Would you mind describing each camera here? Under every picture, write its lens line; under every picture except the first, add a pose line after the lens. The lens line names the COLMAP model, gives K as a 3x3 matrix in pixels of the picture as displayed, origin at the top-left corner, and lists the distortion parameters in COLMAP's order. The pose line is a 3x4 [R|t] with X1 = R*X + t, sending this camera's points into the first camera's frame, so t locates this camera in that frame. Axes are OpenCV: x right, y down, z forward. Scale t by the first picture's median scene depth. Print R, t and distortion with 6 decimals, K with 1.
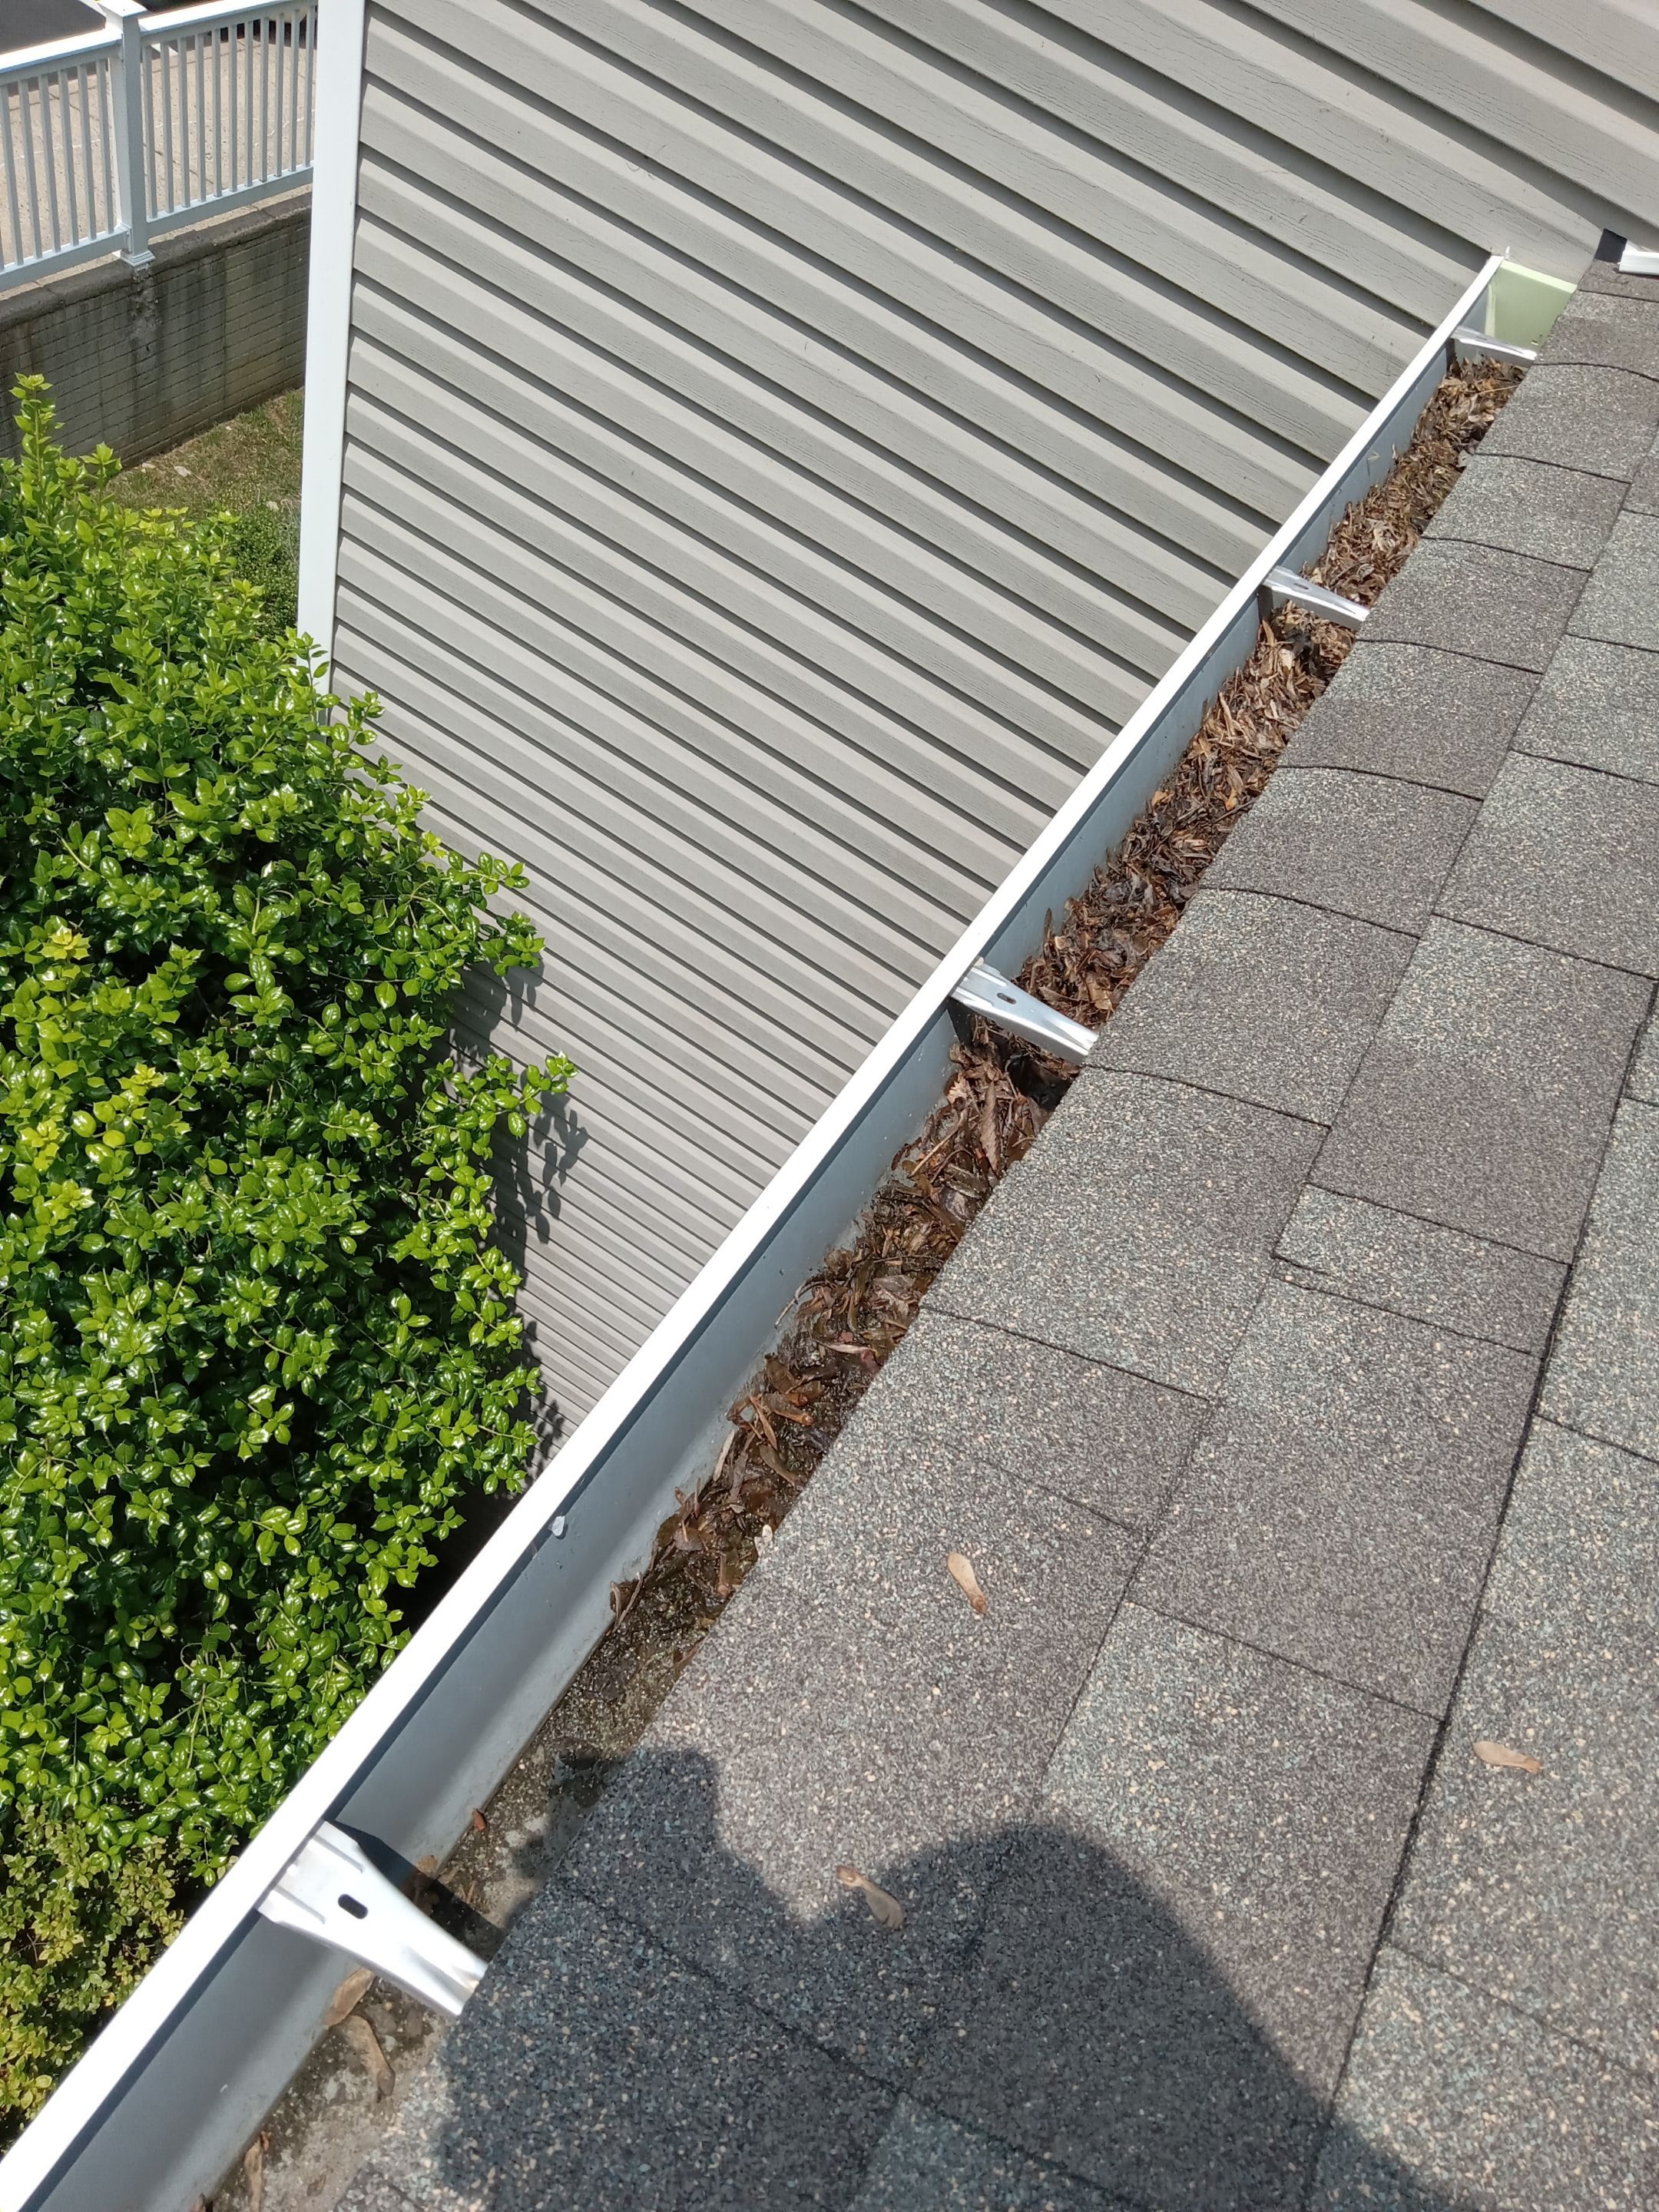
lens RADIAL K [[1701.3, 0, 829.5], [0, 1701.3, 1106.0], [0, 0, 1]] dist [-0.031741, 0.054792]
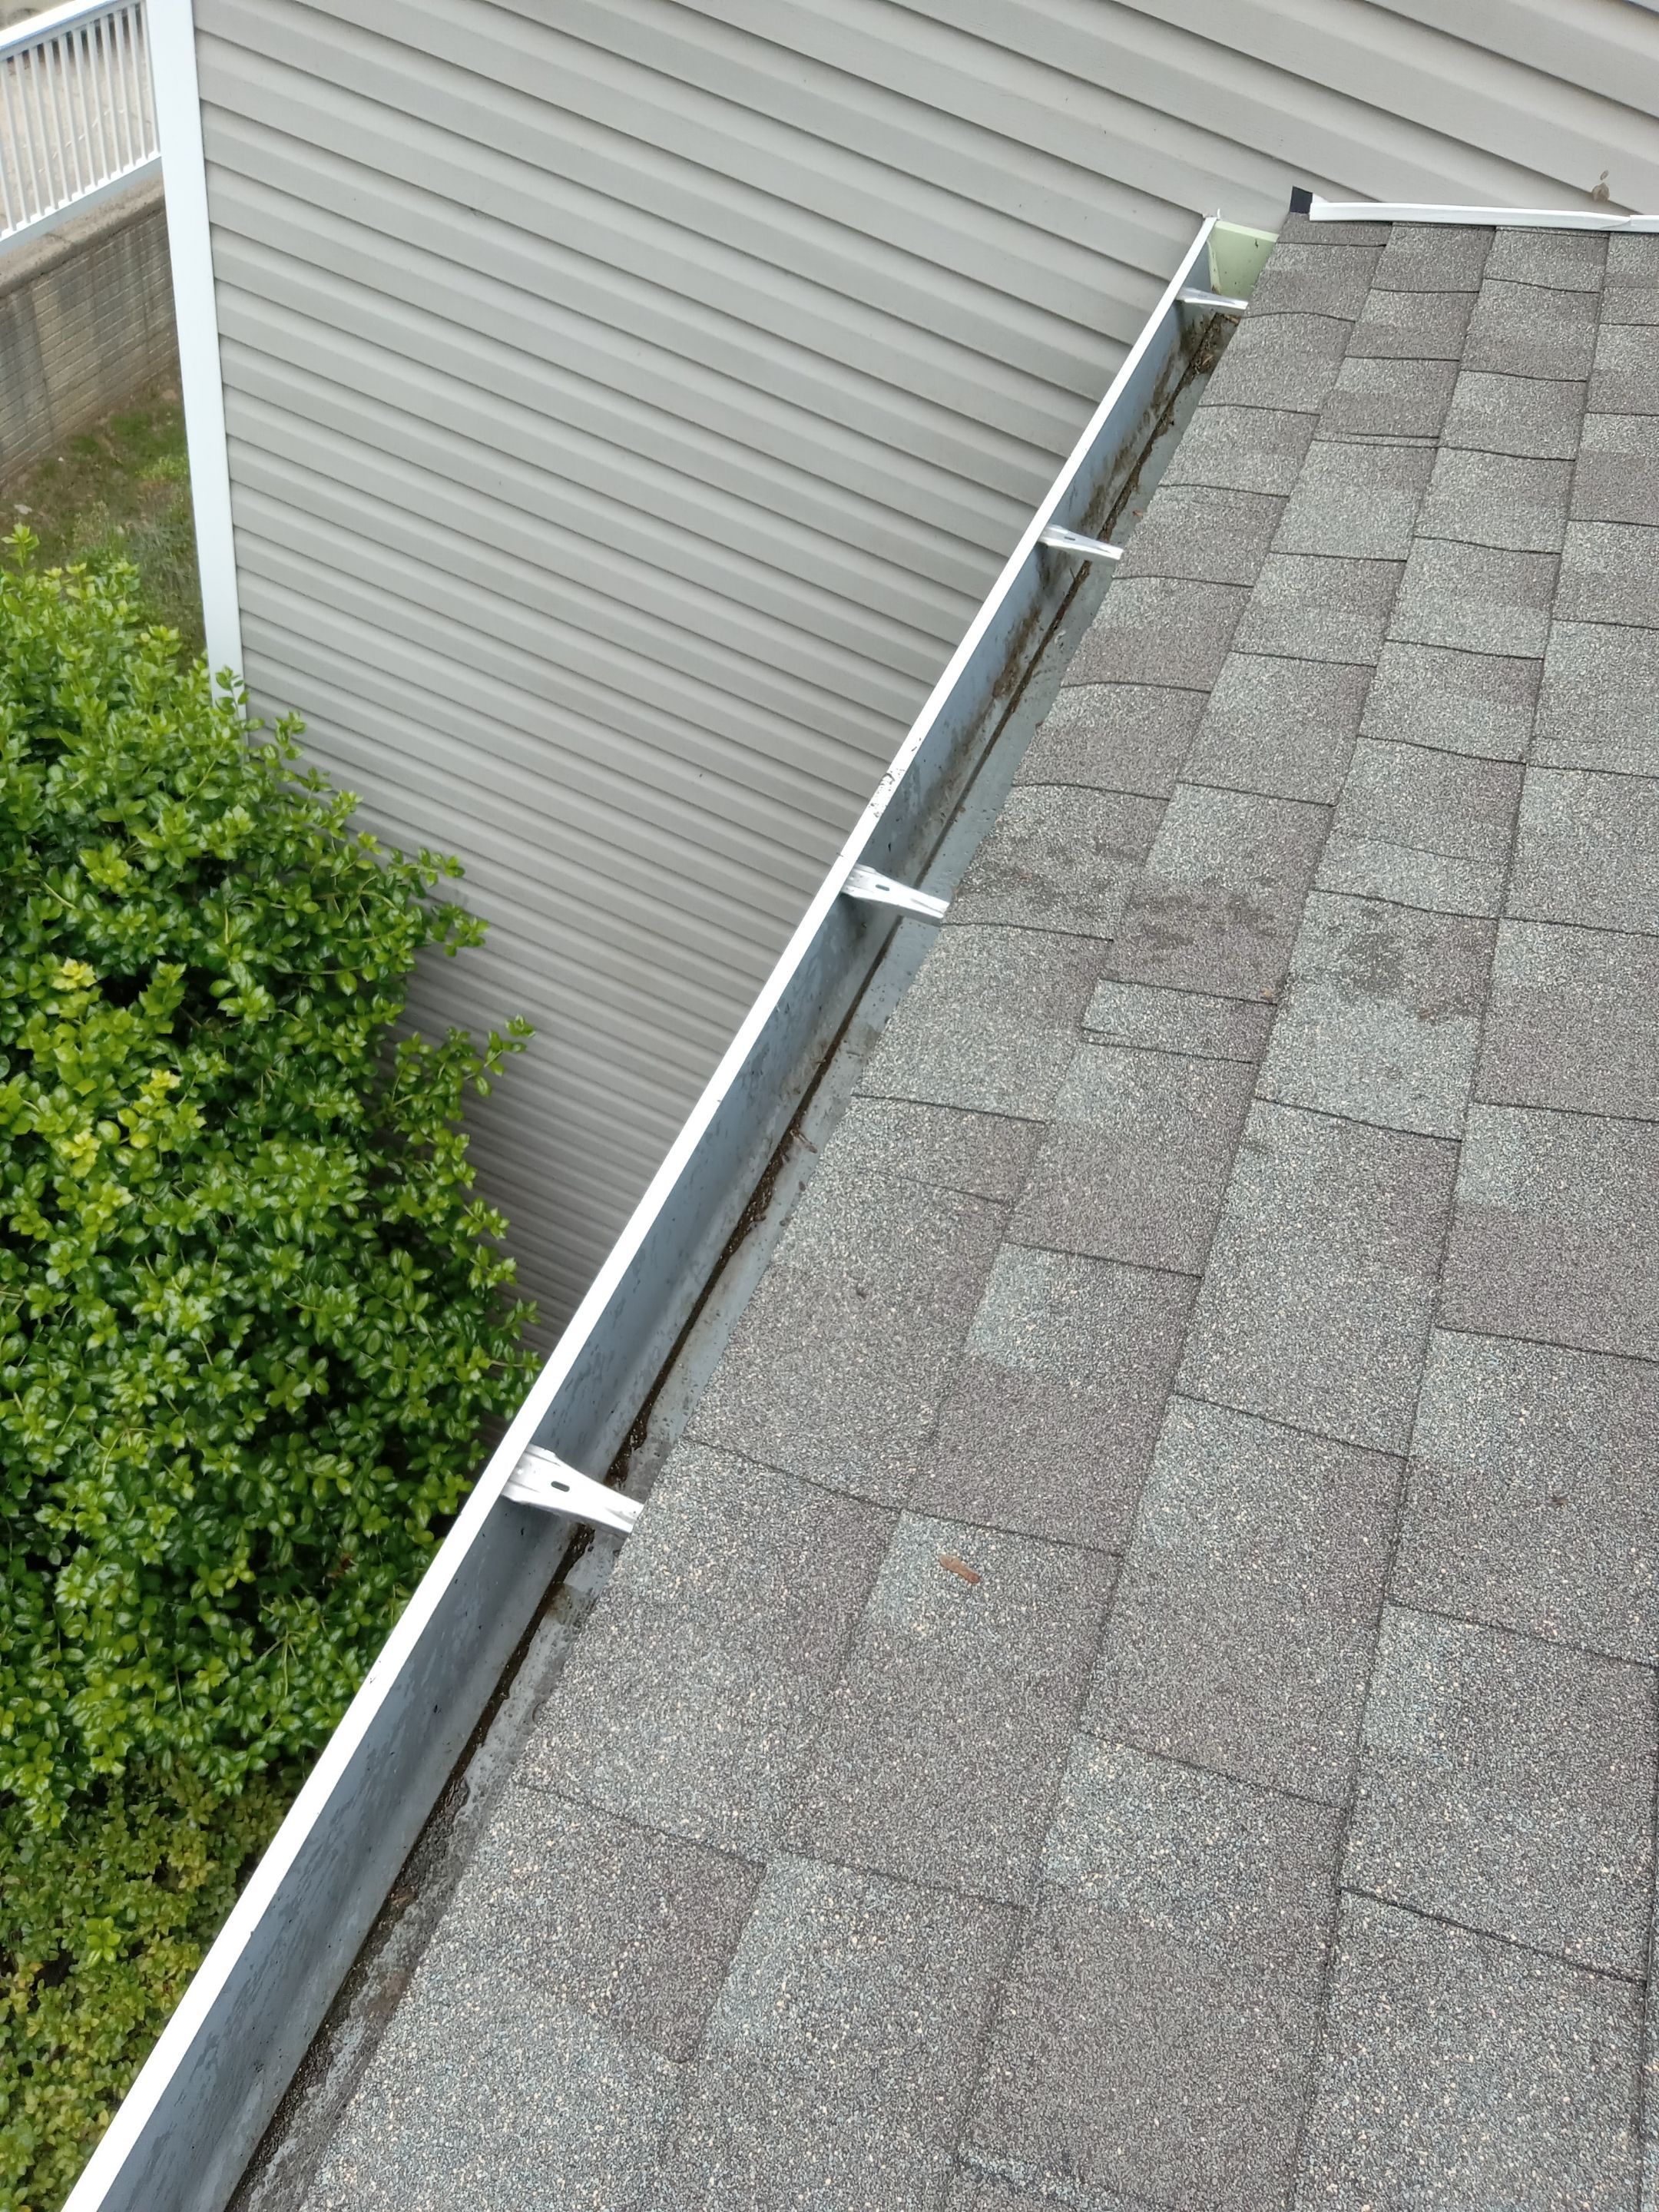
lens RADIAL K [[1697.2, 0, 871.4], [0, 1697.2, 1068.6], [0, 0, 1]] dist [-0.032674, 0.006534]
pose [[0.985999, -0.154572, 0.062558, -0.005298], [0.153245, 0.987859, 0.025502, 0.016756], [-0.065741, -0.015558, 0.997715, -0.138854]]
